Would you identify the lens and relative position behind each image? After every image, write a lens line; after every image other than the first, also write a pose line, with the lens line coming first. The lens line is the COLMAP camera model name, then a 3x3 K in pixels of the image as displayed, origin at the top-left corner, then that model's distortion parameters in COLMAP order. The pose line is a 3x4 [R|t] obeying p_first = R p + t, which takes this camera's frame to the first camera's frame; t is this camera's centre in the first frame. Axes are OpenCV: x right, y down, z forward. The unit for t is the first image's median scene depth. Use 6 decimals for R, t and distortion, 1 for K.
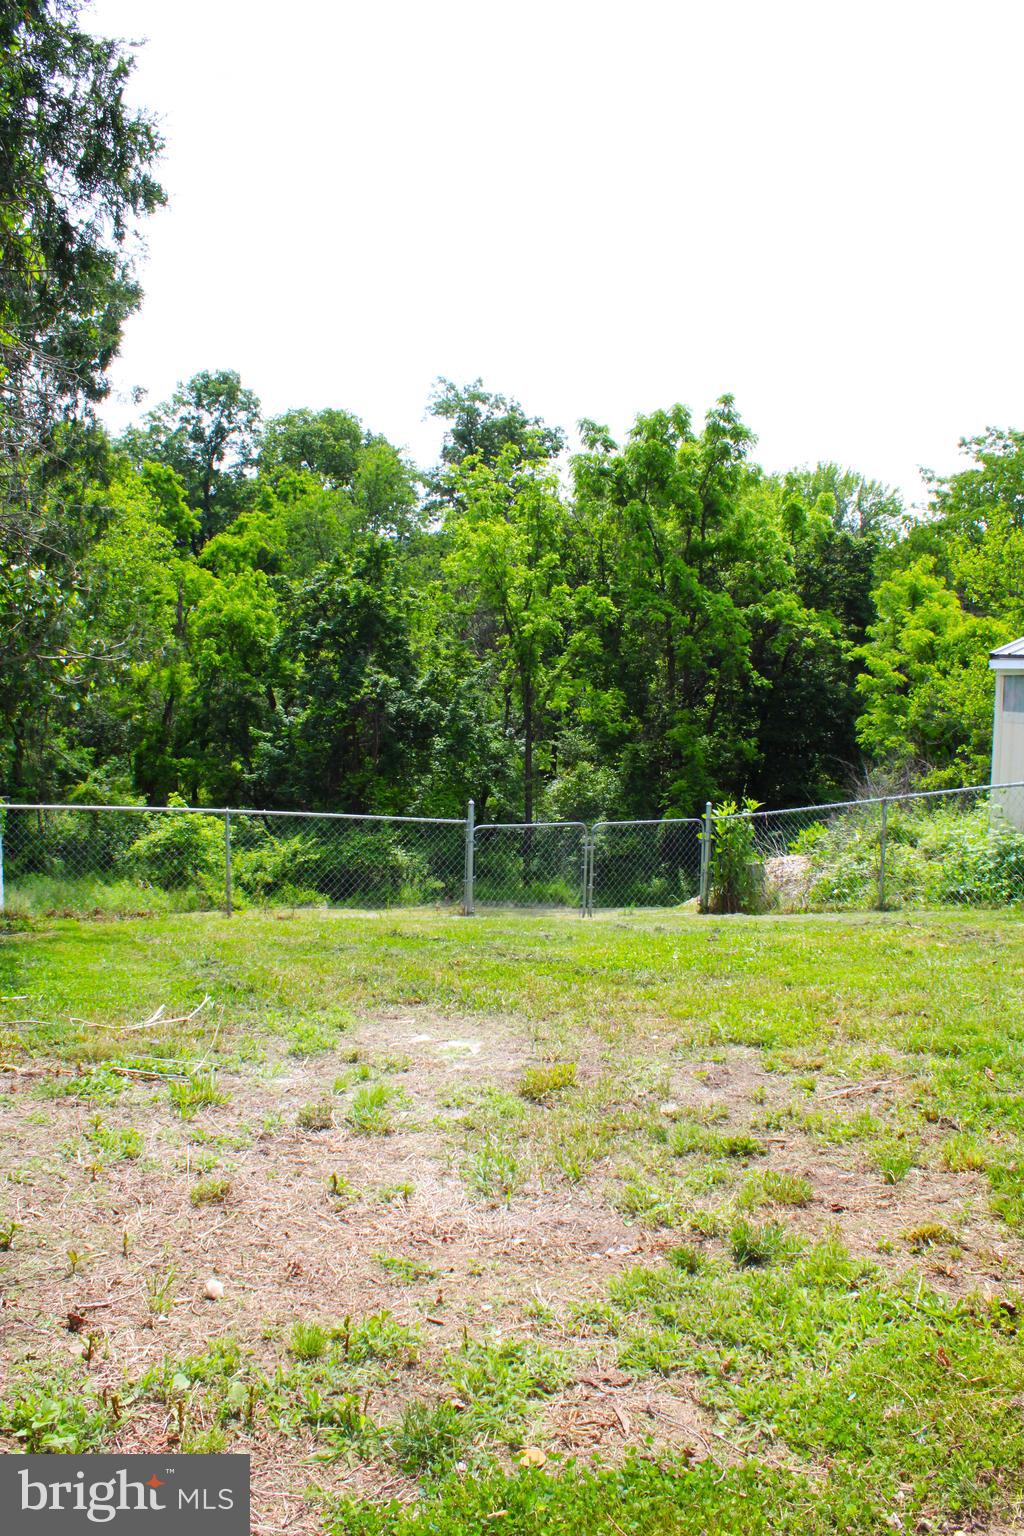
lens RADIAL K [[1311.1, 0, 518.6], [0, 1311.1, 782.7], [0, 0, 1]] dist [-0.141719, 0.120235]
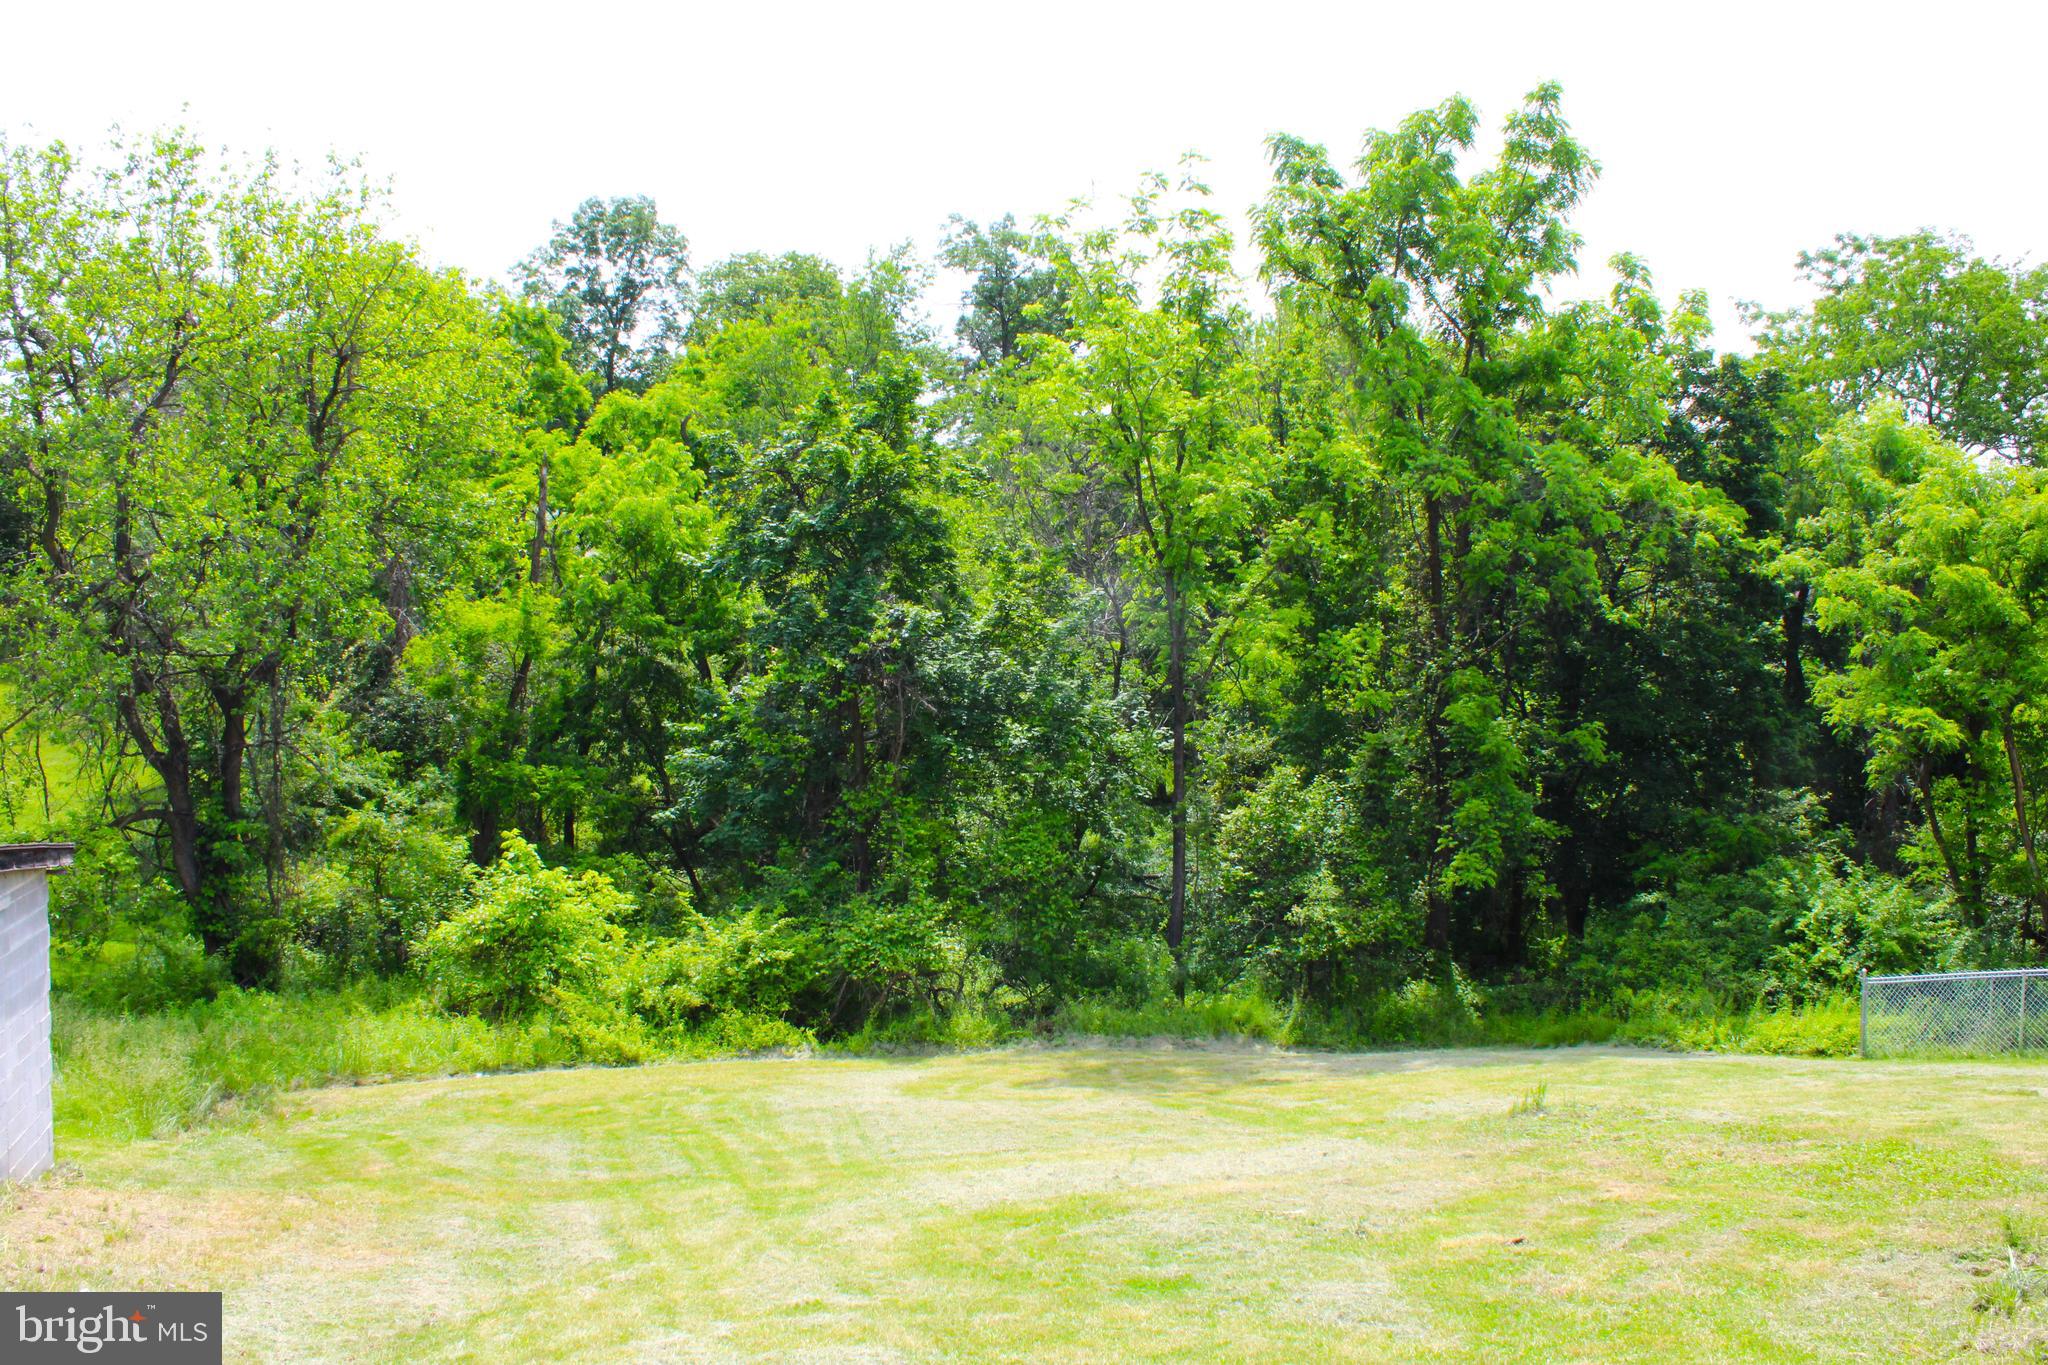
lens RADIAL K [[1748.2, 0, 1022.8], [0, 1748.2, 664.9], [0, 0, 1]] dist [-0.141719, 0.120235]
pose [[0.999950, -0.007689, -0.006456, -0.051730], [0.007113, 0.996365, -0.084892, 0.001812], [0.007085, 0.084842, 0.996369, 0.281091]]
